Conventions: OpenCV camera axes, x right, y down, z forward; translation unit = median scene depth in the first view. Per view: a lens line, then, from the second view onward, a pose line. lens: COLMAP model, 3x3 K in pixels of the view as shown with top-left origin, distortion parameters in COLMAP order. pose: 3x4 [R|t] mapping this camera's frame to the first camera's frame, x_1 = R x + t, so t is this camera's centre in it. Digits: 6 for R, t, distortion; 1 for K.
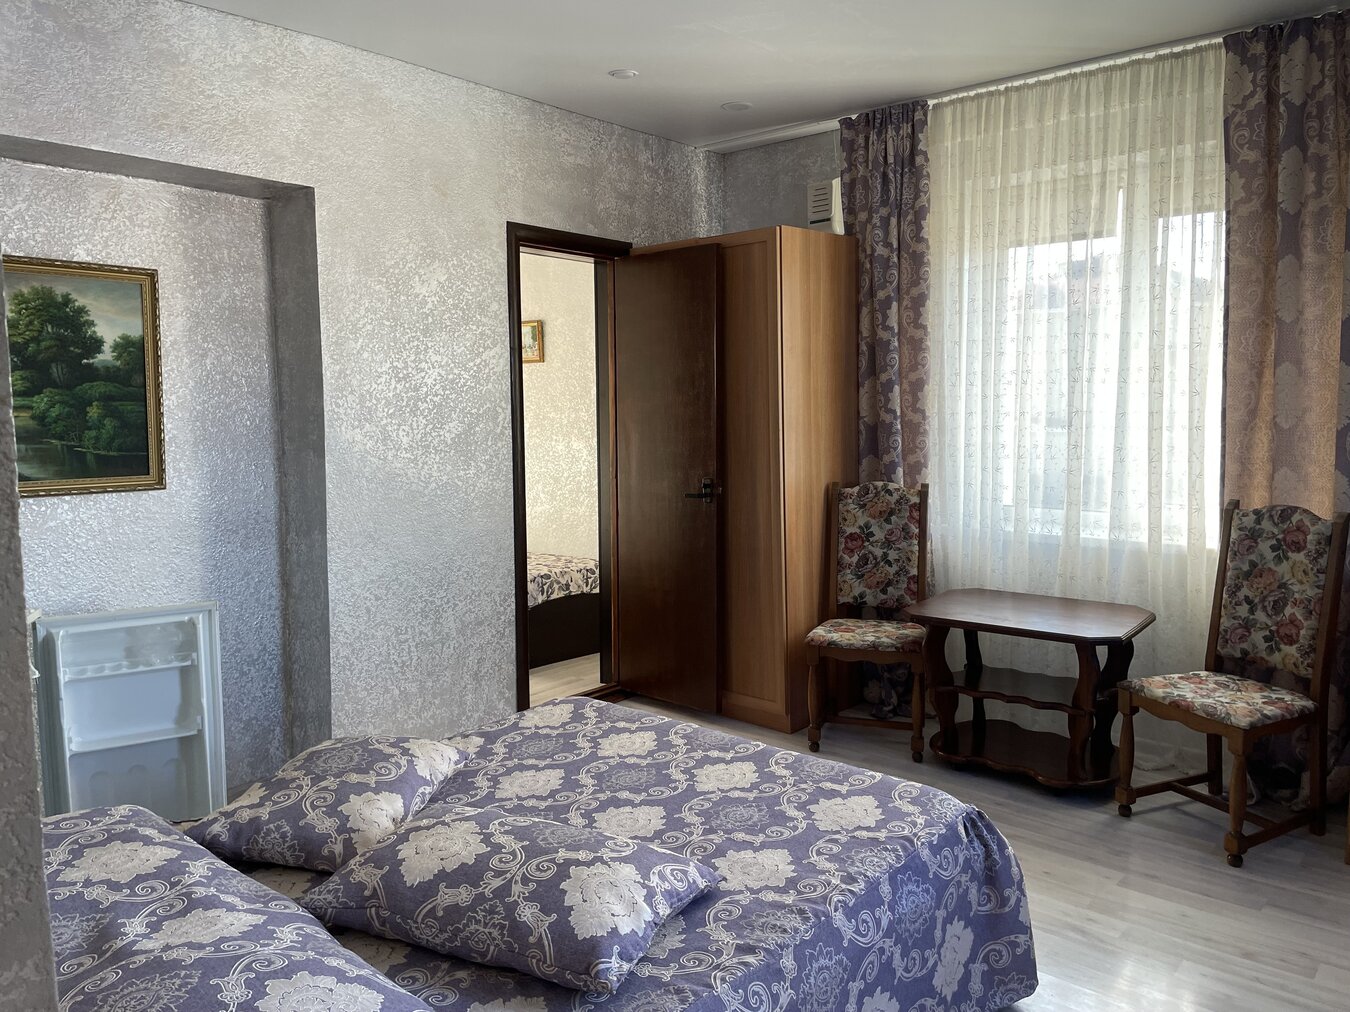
lens RADIAL K [[1022.8, 0, 676.3], [0, 1022.8, 501.8], [0, 0, 1]] dist [0.093783, -0.124018]
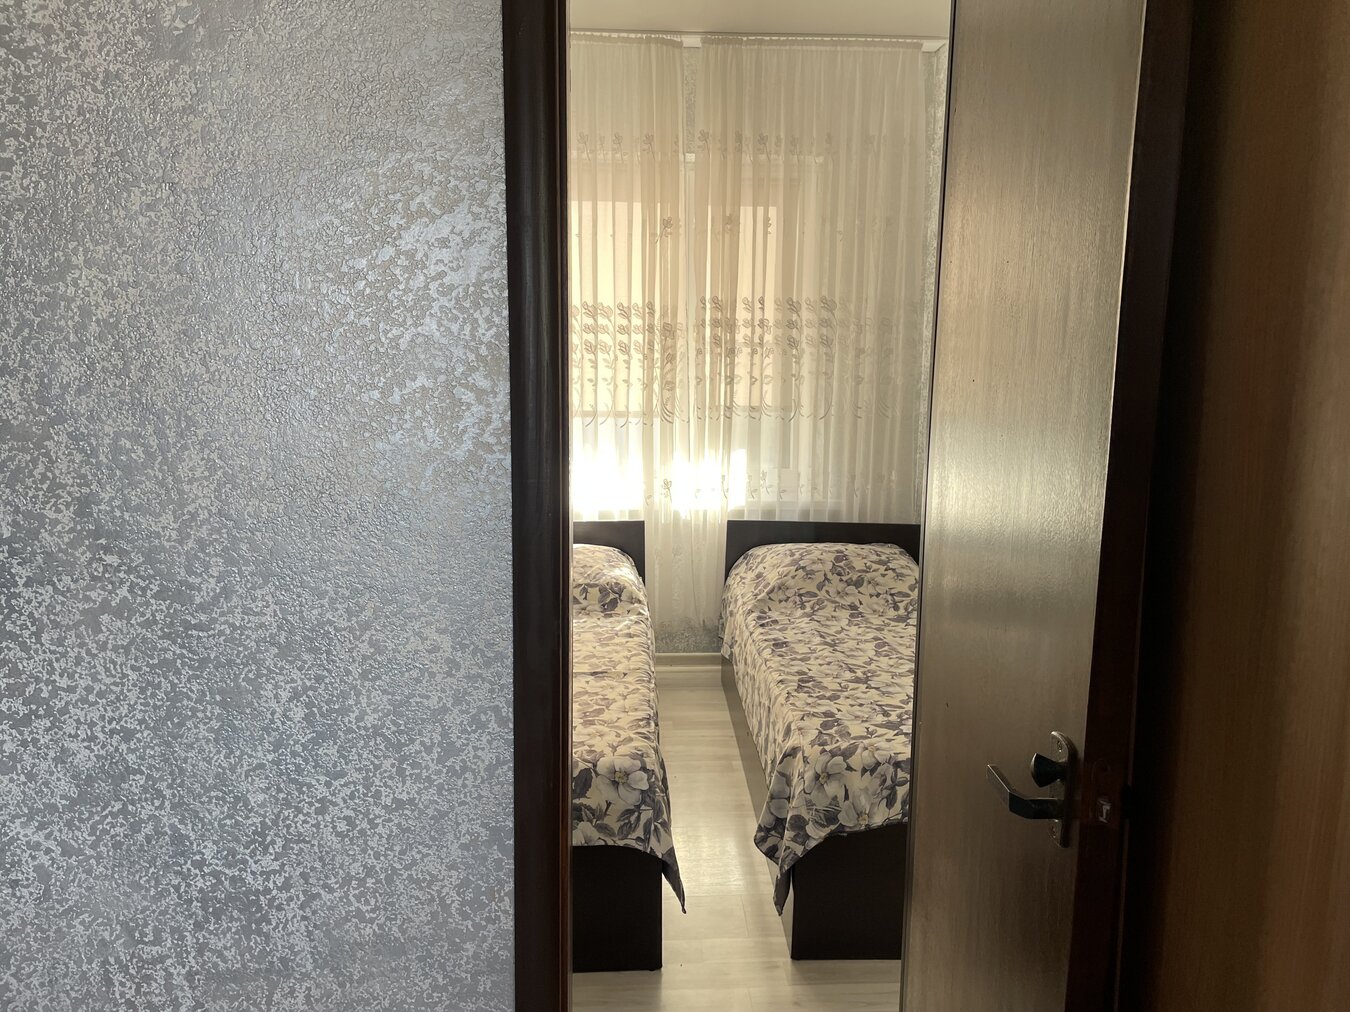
lens RADIAL K [[1022.8, 0, 676.3], [0, 1022.8, 501.8], [0, 0, 1]] dist [0.093783, -0.124018]
pose [[0.684848, 0.131767, -0.716673, 0.138840], [-0.088394, 0.991274, 0.097786, -0.096198], [0.723304, -0.003619, 0.690520, 0.824908]]
